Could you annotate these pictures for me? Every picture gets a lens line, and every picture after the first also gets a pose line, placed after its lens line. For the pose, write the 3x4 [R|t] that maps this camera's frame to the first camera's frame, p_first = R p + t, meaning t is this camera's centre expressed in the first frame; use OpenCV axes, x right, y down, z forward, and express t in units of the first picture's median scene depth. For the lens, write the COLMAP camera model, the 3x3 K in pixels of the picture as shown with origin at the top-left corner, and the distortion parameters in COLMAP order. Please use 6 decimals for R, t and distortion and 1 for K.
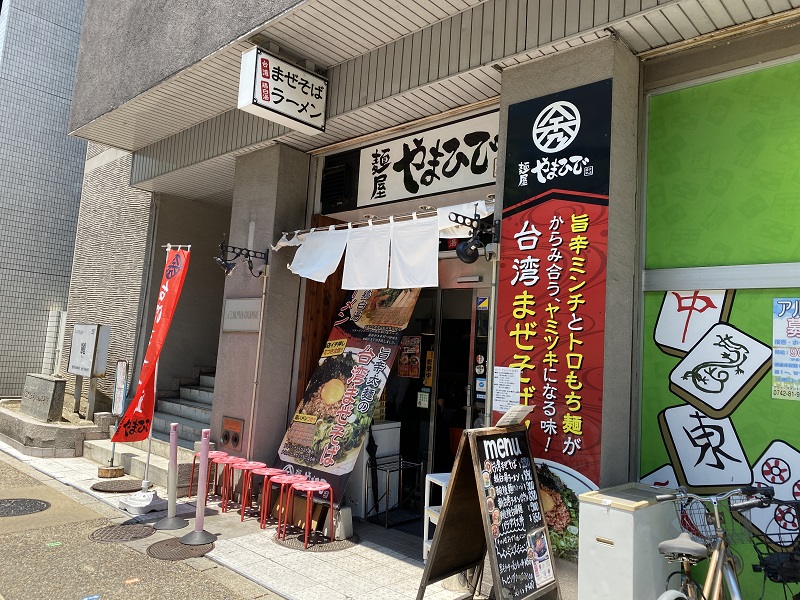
lens RADIAL K [[614.4, 0, 400.0], [0, 614.4, 300.0], [0, 0, 1]] dist [0.029126, -0.004353]
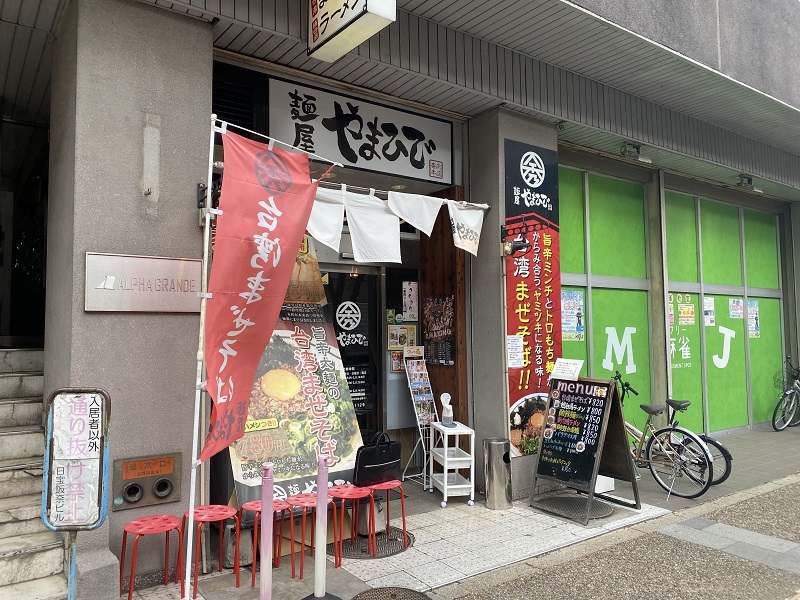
lens RADIAL K [[594.8, 0, 398.9], [0, 594.8, 312.8], [0, 0, 1]] dist [0.049224, -0.000731]
pose [[0.191351, -0.033531, 0.980949, -1.191291], [-0.068833, 0.996497, 0.047490, 0.012455], [-0.979105, -0.076609, 0.188372, 1.000230]]
